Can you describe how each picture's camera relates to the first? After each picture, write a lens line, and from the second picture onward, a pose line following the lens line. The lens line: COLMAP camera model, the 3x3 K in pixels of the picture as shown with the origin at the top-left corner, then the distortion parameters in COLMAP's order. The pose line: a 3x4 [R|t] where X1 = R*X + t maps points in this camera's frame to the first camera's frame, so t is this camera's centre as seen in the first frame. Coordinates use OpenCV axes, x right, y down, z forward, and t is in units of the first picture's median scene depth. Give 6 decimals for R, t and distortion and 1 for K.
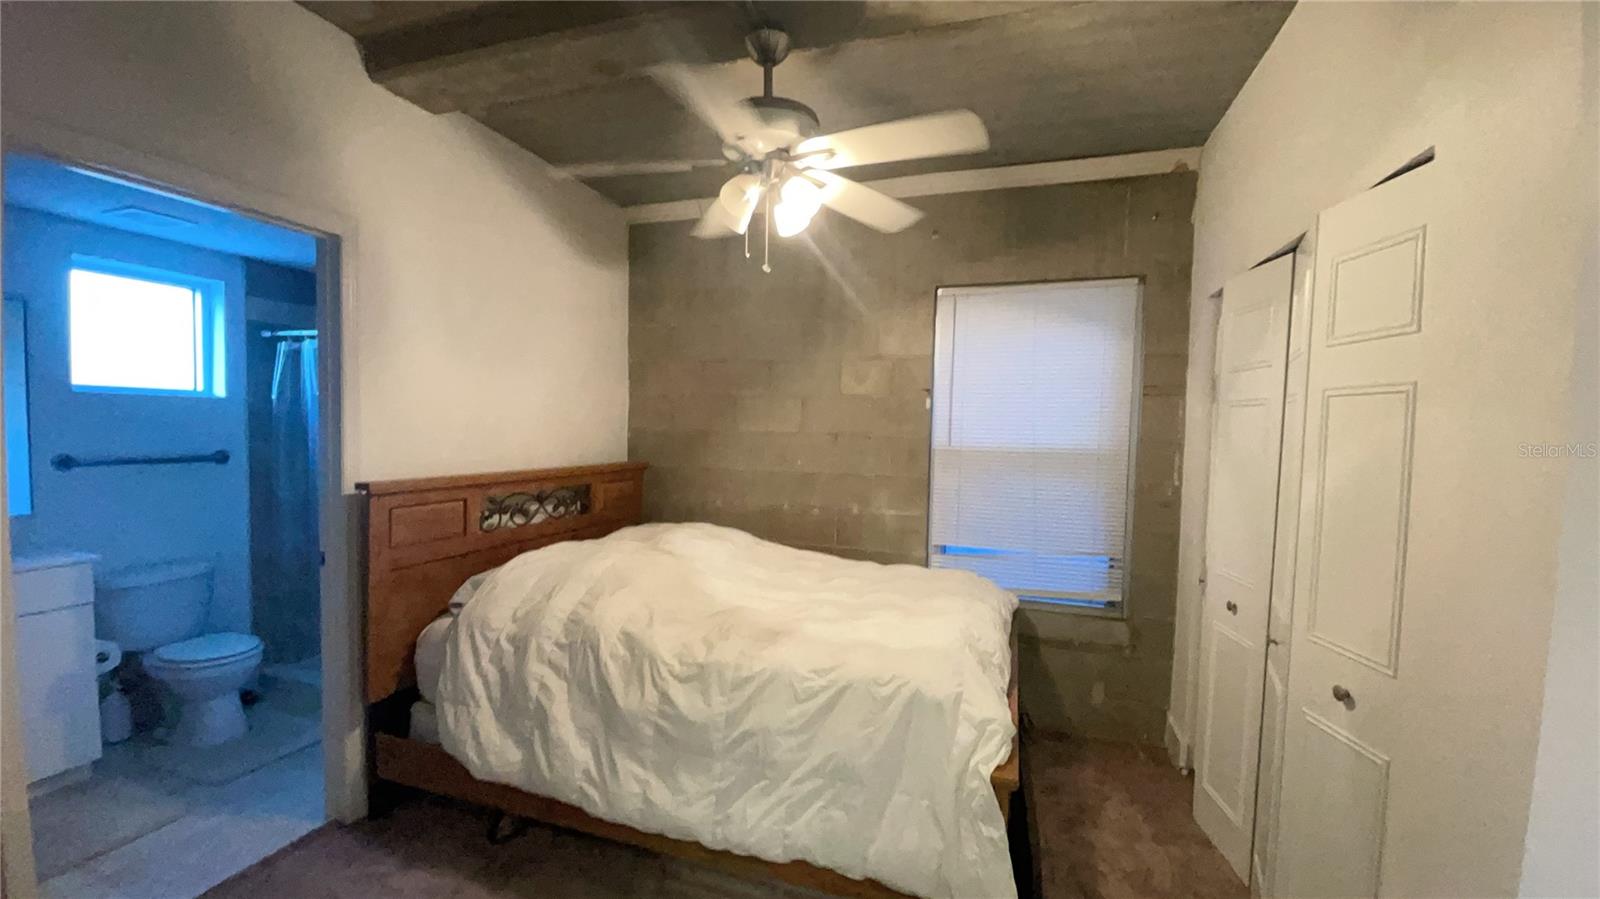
lens RADIAL K [[646.7, 0, 792.2], [0, 646.7, 457.4], [0, 0, 1]] dist [0.018955, -0.019689]
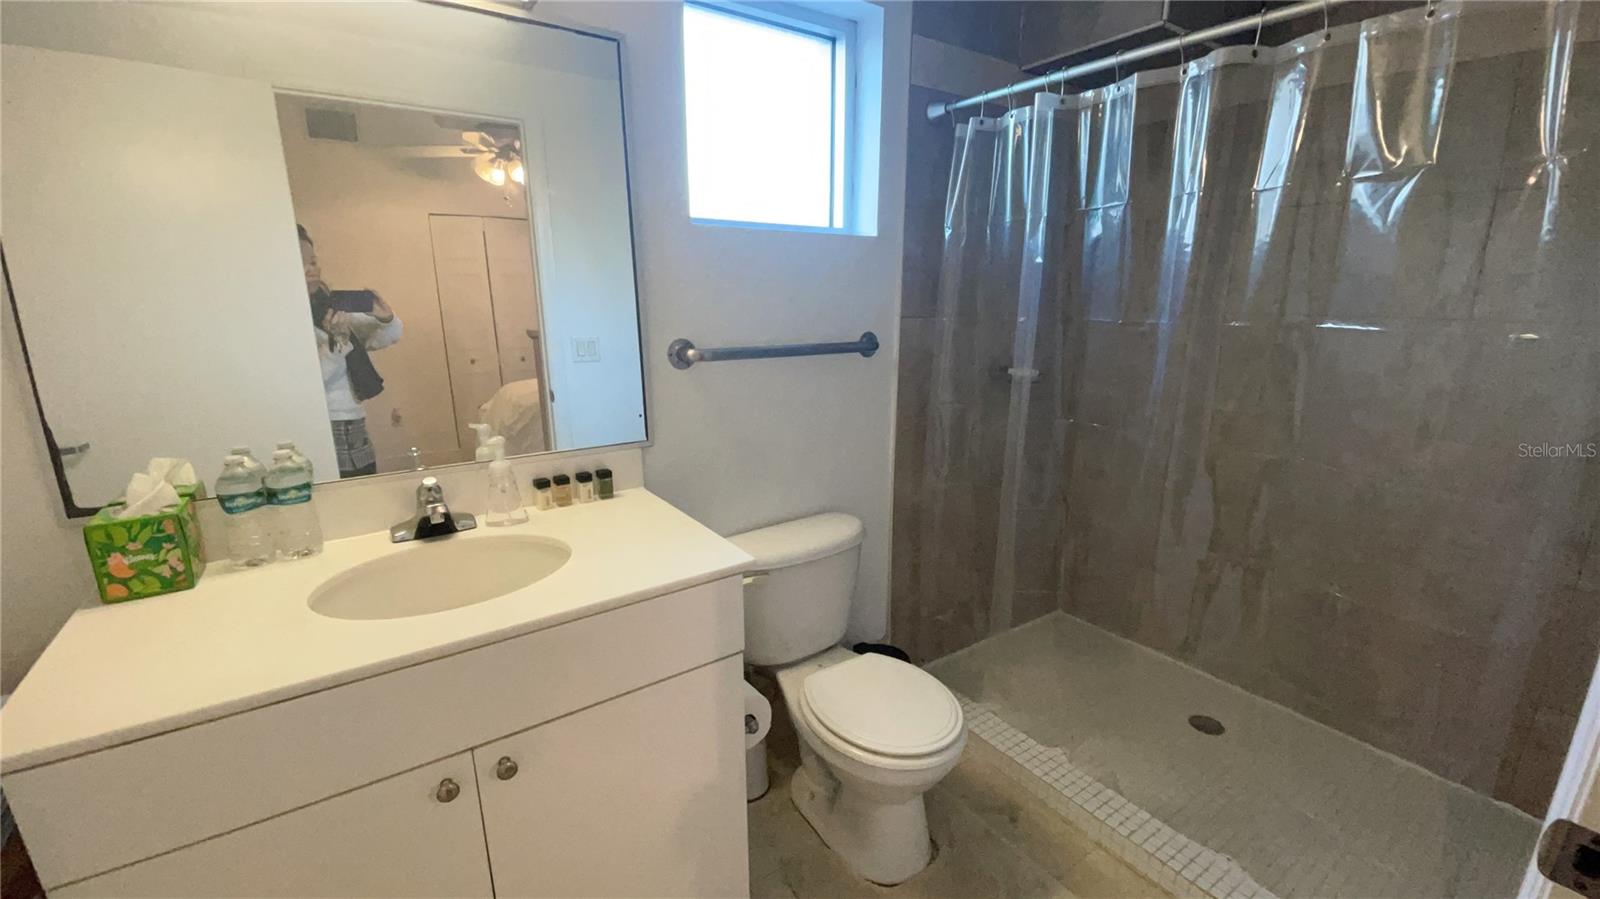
lens RADIAL K [[646.7, 0, 792.2], [0, 646.7, 457.4], [0, 0, 1]] dist [0.018955, -0.019689]
pose [[0.788345, 0.138933, -0.599341, -0.781869], [-0.013551, 0.977854, 0.208851, -0.028422], [0.615084, -0.156524, 0.772769, 0.669807]]
